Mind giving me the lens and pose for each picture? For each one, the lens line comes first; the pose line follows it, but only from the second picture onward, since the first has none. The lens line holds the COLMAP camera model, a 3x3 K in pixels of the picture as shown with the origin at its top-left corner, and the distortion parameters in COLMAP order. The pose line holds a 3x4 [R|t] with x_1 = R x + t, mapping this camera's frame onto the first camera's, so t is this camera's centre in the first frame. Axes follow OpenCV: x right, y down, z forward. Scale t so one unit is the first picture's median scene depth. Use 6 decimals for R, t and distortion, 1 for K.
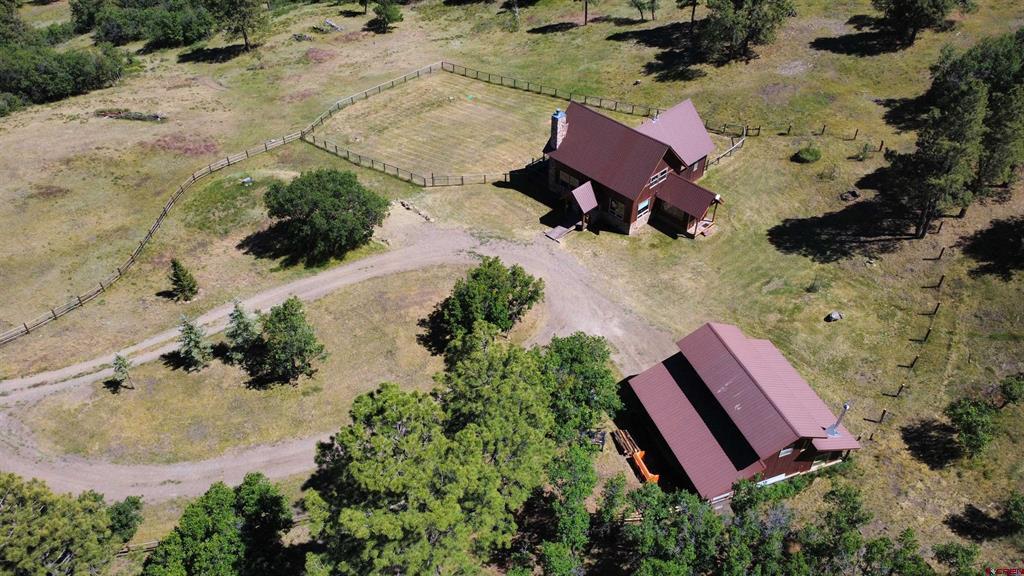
lens RADIAL K [[743.0, 0, 512.0], [0, 743.0, 288.0], [0, 0, 1]] dist [0.000642, -0.000428]
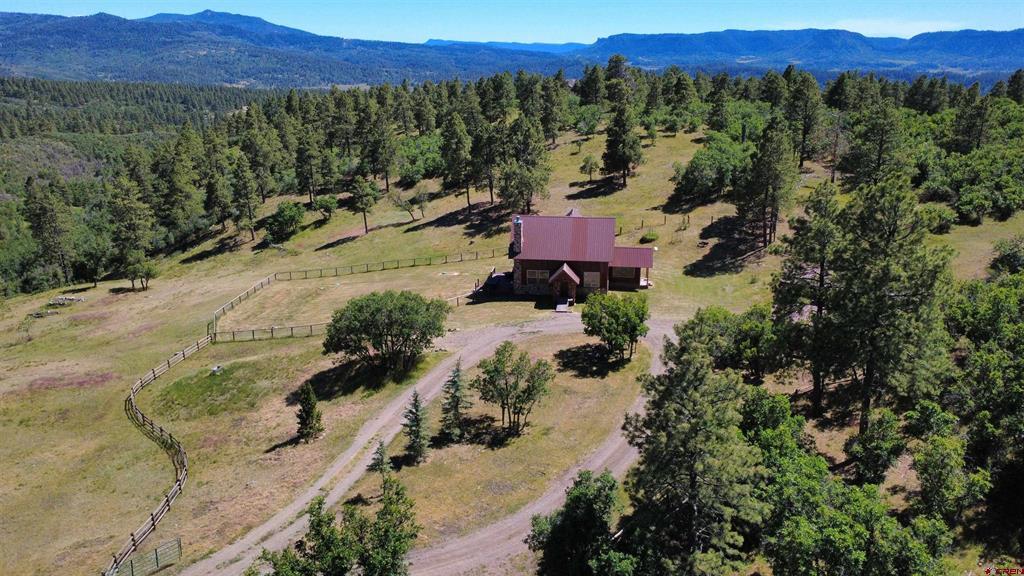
lens RADIAL K [[743.0, 0, 512.0], [0, 743.0, 288.0], [0, 0, 1]] dist [0.000642, -0.000428]
pose [[0.787197, -0.195643, 0.584846, -0.591657], [0.415442, 0.869105, -0.268447, 0.153643], [-0.455773, 0.454291, 0.765435, 0.141361]]
